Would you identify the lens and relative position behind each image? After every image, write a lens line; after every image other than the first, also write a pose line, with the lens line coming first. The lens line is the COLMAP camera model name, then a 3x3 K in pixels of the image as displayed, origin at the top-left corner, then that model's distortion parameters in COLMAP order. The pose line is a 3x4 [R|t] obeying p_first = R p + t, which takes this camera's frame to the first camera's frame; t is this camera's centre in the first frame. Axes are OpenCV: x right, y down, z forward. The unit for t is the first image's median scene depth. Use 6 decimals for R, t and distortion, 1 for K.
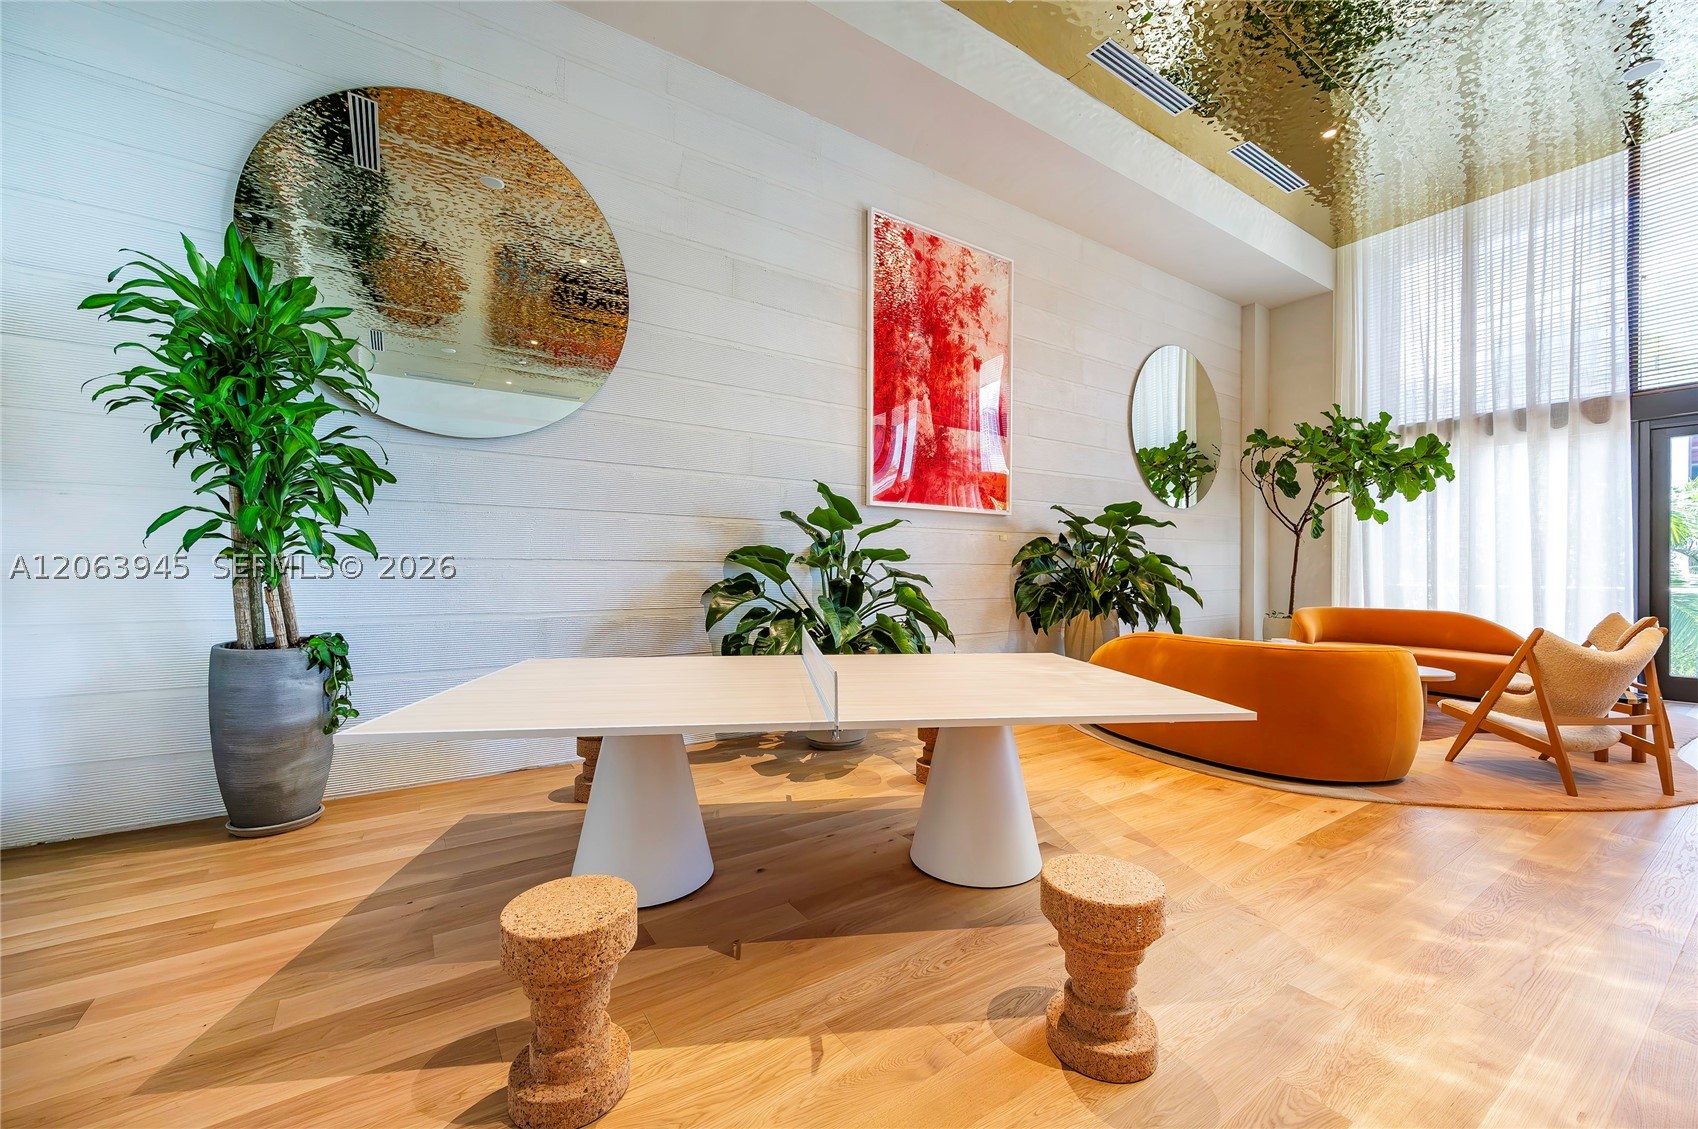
lens RADIAL K [[674.1, 0, 841.5], [0, 674.1, 568.2], [0, 0, 1]] dist [-0.002597, 0.001397]
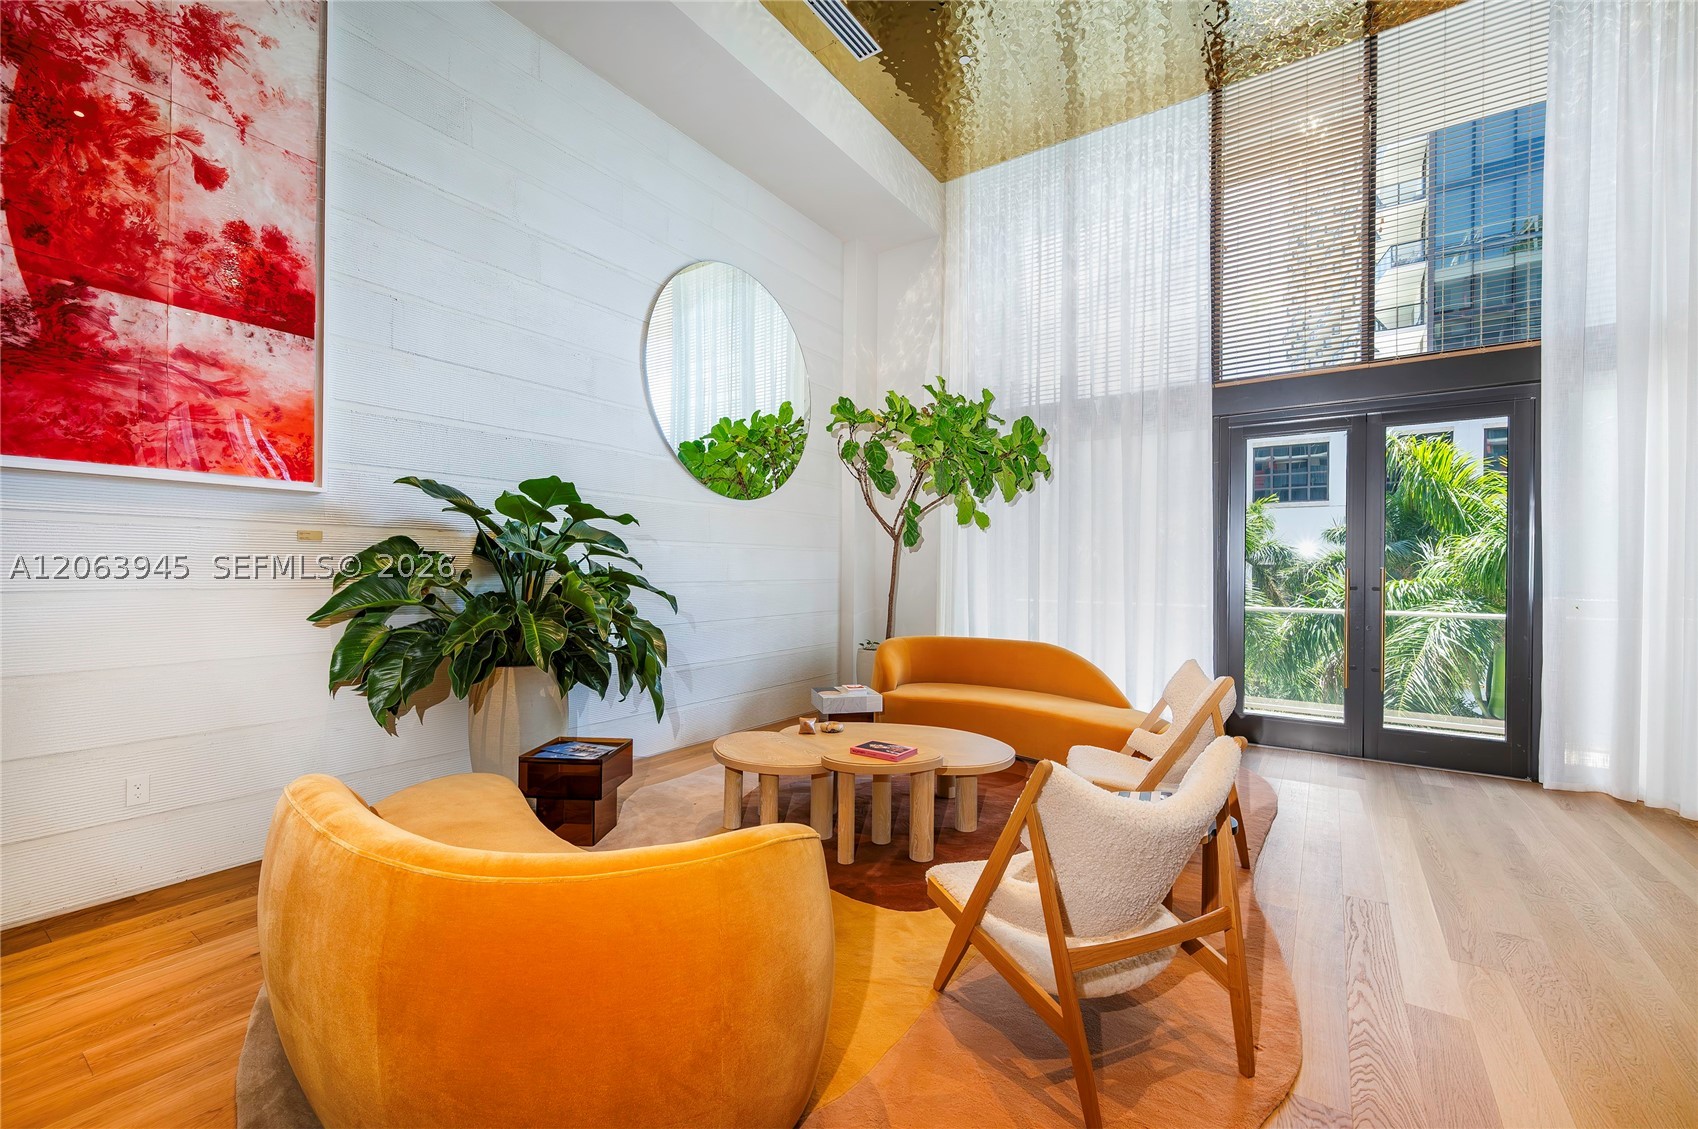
lens RADIAL K [[694.0, 0, 855.6], [0, 694.0, 566.6], [0, 0, 1]] dist [0.003655, -0.000132]
pose [[0.928152, 0.006829, 0.372139, 0.368327], [-0.006684, 0.999976, -0.001678, -0.020840], [-0.372141, -0.000930, 0.928176, 0.302683]]
